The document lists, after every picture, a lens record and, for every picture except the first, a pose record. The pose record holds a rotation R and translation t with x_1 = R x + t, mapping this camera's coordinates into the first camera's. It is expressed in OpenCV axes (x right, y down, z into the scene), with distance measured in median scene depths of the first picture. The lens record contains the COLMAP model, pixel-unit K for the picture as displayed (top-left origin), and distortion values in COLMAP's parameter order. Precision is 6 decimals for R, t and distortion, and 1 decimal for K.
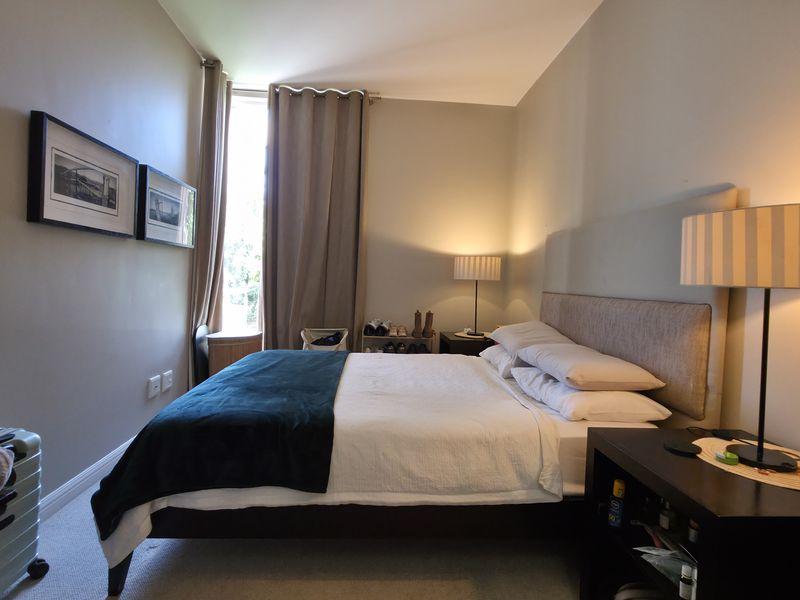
lens RADIAL K [[423.3, 0, 399.4], [0, 423.3, 293.3], [0, 0, 1]] dist [0.001241, -0.000513]
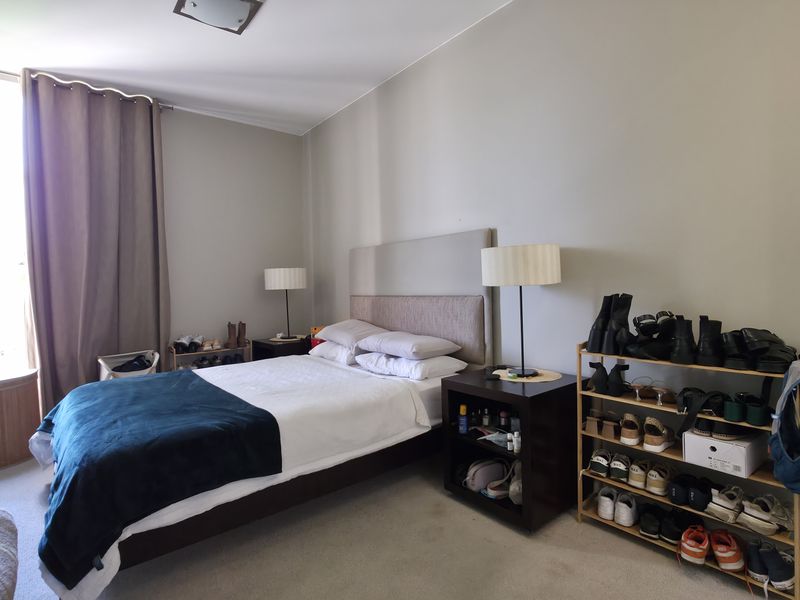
lens RADIAL K [[423.3, 0, 399.4], [0, 423.3, 293.3], [0, 0, 1]] dist [0.001241, -0.000513]
pose [[0.812045, -0.069148, 0.579483, -0.337998], [0.074790, 0.997099, 0.014175, -0.021141], [-0.578782, 0.031829, 0.814861, -0.123763]]
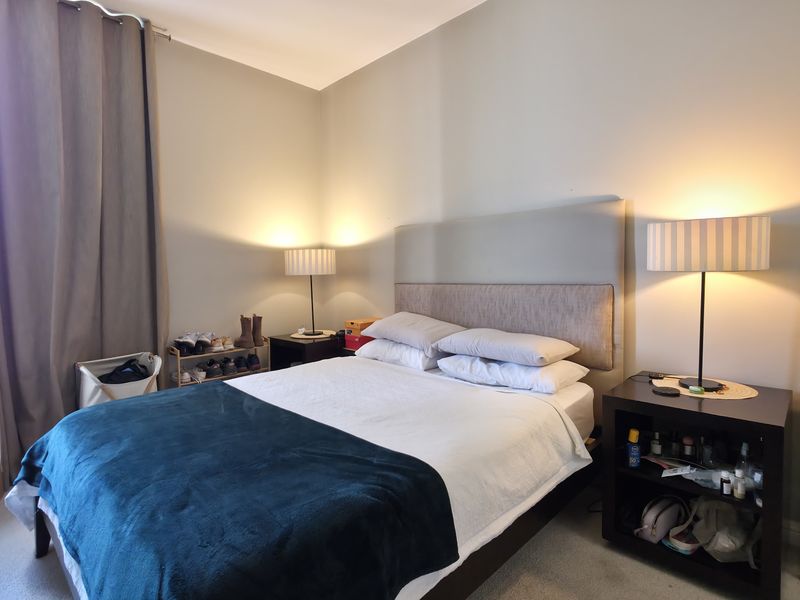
lens RADIAL K [[423.3, 0, 399.4], [0, 423.3, 293.3], [0, 0, 1]] dist [0.001241, -0.000513]
pose [[0.744349, -0.082026, 0.662734, -0.435478], [0.065709, 0.996608, 0.049549, -0.037199], [-0.664550, 0.006666, 0.747214, 0.283903]]
